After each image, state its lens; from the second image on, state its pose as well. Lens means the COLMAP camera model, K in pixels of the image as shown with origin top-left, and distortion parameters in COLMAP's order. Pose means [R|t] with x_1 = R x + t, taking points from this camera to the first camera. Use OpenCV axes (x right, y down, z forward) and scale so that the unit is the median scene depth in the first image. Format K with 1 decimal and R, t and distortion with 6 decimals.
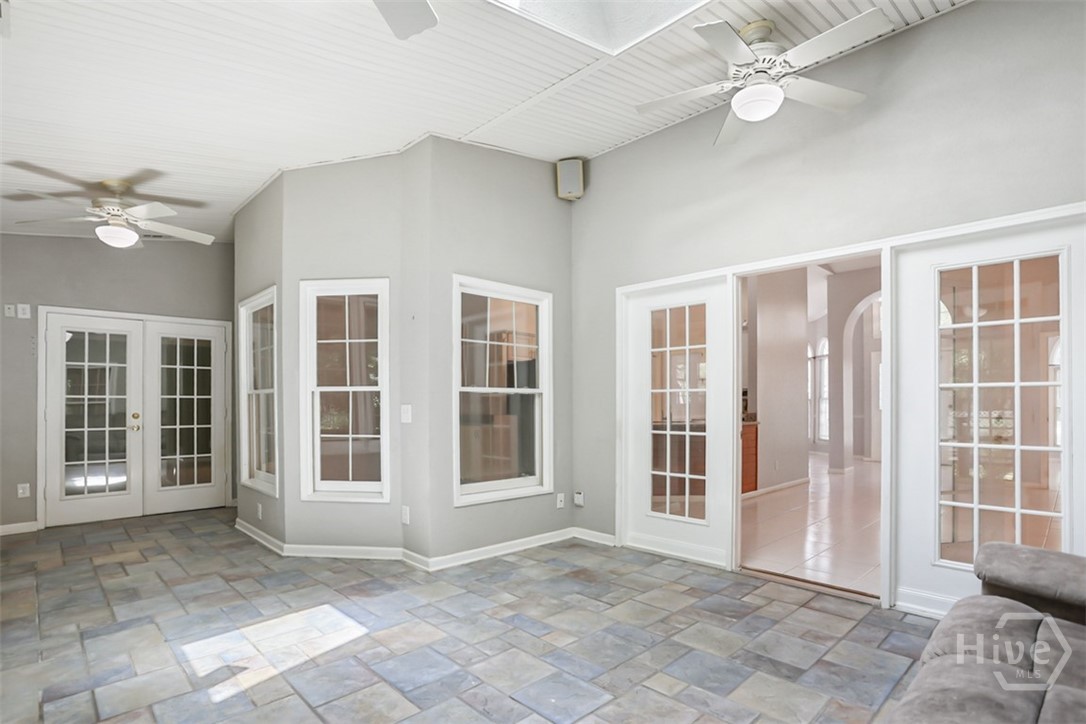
lens RADIAL K [[544.5, 0, 531.7], [0, 544.5, 403.6], [0, 0, 1]] dist [-0.026877, 0.003956]
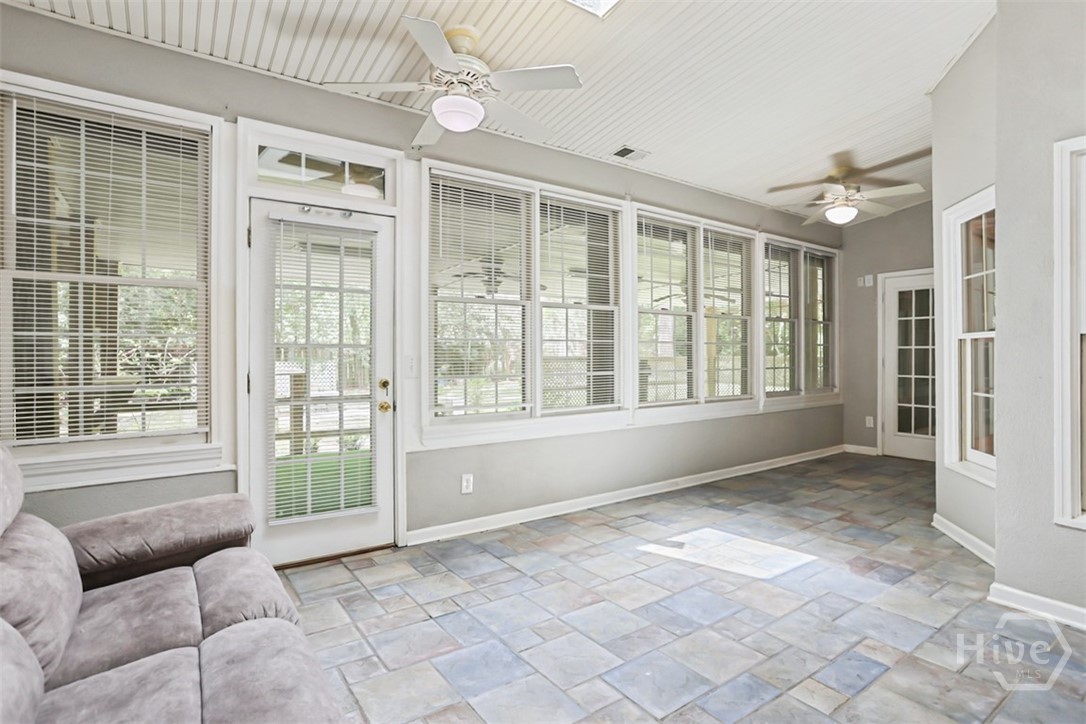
lens RADIAL K [[544.5, 0, 539.6], [0, 544.5, 351.2], [0, 0, 1]] dist [-0.026877, 0.003956]
pose [[-0.153240, -0.004451, -0.988179, 0.717569], [0.000404, 0.999989, -0.004567, 0.000523], [0.988189, -0.001099, -0.153236, 0.699219]]
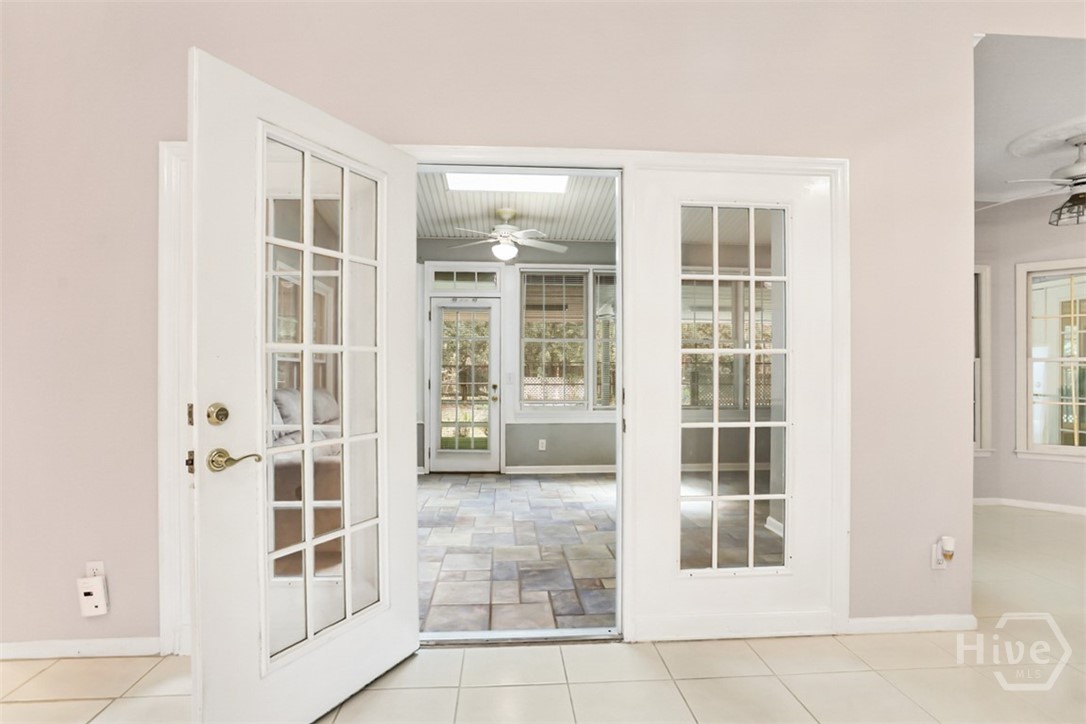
lens RADIAL K [[544.5, 0, 544.3], [0, 544.5, 368.3], [0, 0, 1]] dist [-0.026877, 0.003956]
pose [[-0.631247, -0.003751, -0.775573, 1.195215], [-0.004663, 0.999989, -0.001041, -0.007167], [0.775568, 0.002959, -0.631257, 1.717091]]
